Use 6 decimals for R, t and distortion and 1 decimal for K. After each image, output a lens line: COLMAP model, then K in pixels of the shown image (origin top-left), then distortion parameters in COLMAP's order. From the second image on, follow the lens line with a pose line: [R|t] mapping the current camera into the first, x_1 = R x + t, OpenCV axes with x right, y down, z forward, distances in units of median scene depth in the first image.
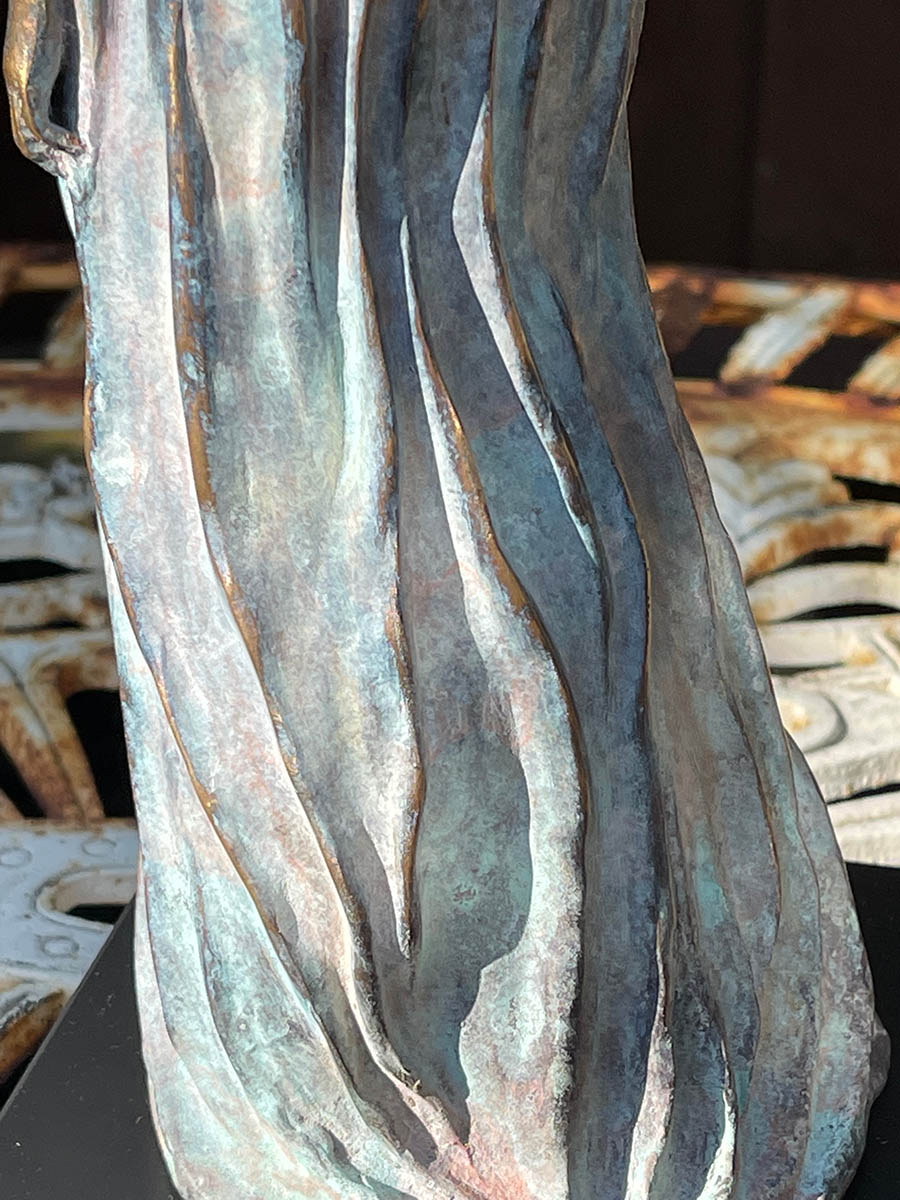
lens RADIAL K [[2999.0, 0, 450.0], [0, 2999.0, 600.0], [0, 0, 1]] dist [0.194621, -1.040766]
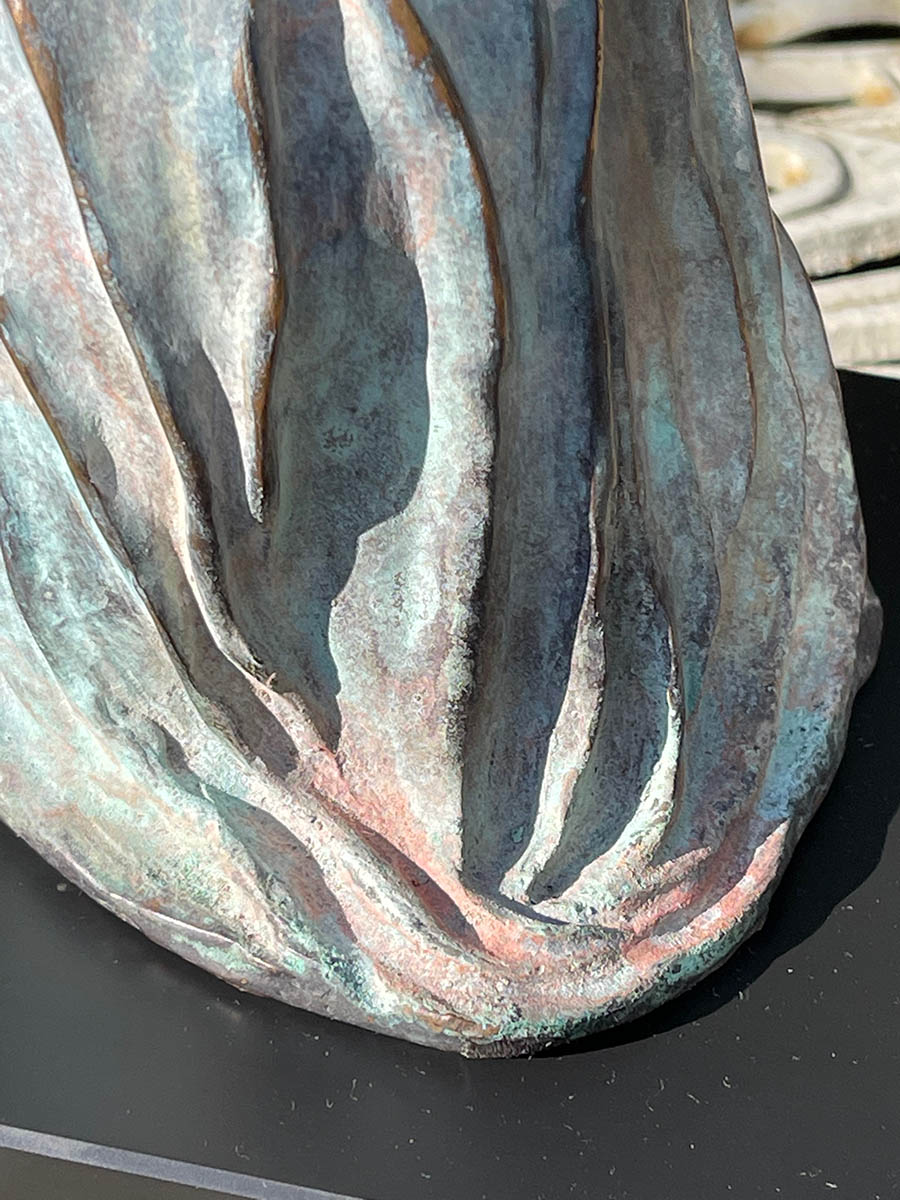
lens RADIAL K [[2999.0, 0, 450.0], [0, 2999.0, 600.0], [0, 0, 1]] dist [0.194621, -1.040766]
pose [[0.999459, 0.031958, 0.007757, 0.028058], [-0.032872, 0.977659, 0.207611, -0.020370], [-0.000949, -0.207754, 0.978181, 0.248188]]
